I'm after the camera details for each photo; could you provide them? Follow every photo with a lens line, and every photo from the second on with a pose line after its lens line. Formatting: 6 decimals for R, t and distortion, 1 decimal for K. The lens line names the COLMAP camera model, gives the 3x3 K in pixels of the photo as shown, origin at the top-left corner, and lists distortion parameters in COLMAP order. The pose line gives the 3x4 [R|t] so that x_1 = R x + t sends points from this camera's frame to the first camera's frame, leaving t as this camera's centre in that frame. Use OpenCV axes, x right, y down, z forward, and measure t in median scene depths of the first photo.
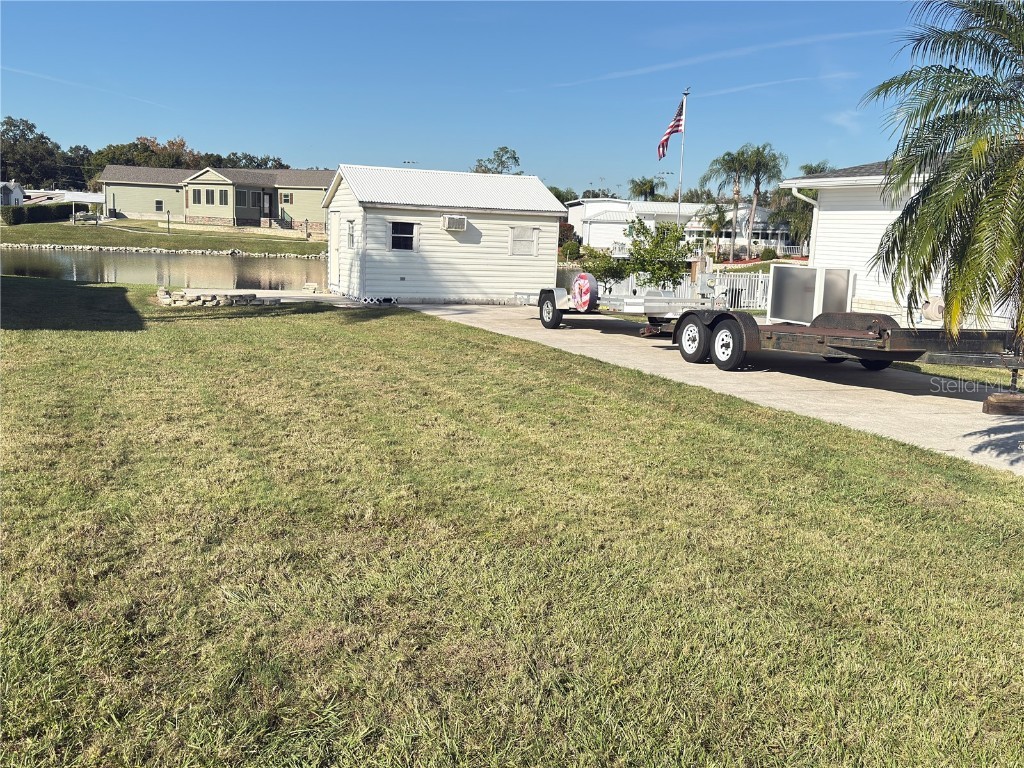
lens RADIAL K [[1069.5, 0, 508.3], [0, 1069.5, 394.0], [0, 0, 1]] dist [0.070859, 0.000000]
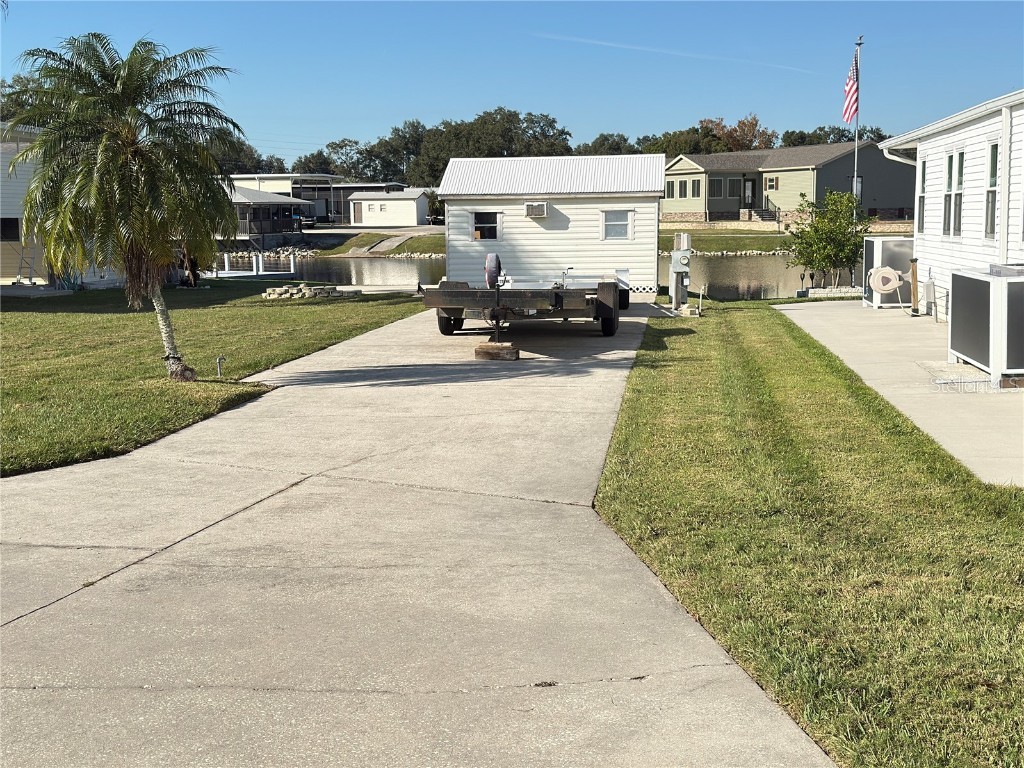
lens RADIAL K [[1407.6, 0, 511.6], [0, 1407.6, 405.0], [0, 0, 1]] dist [0.126672, 0.000000]
pose [[0.876669, 0.013793, -0.480897, 0.153126], [-0.025648, 0.999507, -0.018087, 0.012070], [0.480410, 0.028190, 0.876591, -0.040114]]
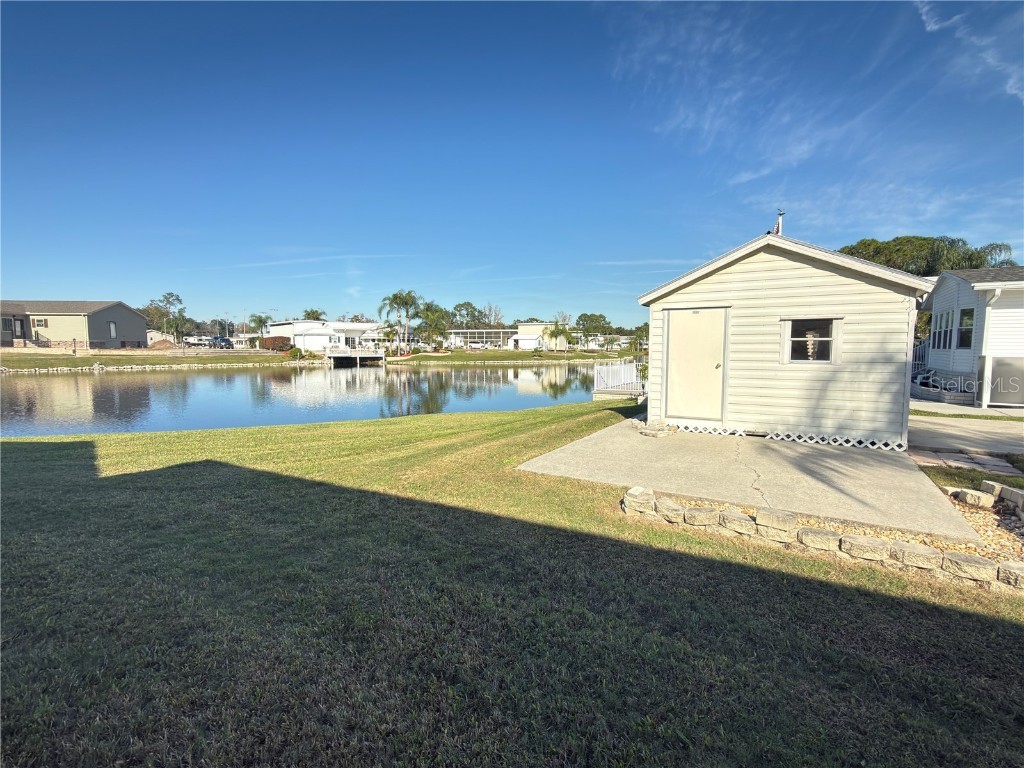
lens RADIAL K [[500.2, 0, 516.1], [0, 500.2, 373.7], [0, 0, 1]] dist [0.005817, -0.001686]
pose [[0.798419, -0.072861, 0.597678, -0.129018], [0.120507, 0.991904, -0.040062, -0.038860], [-0.589920, 0.104010, 0.800735, 0.242930]]
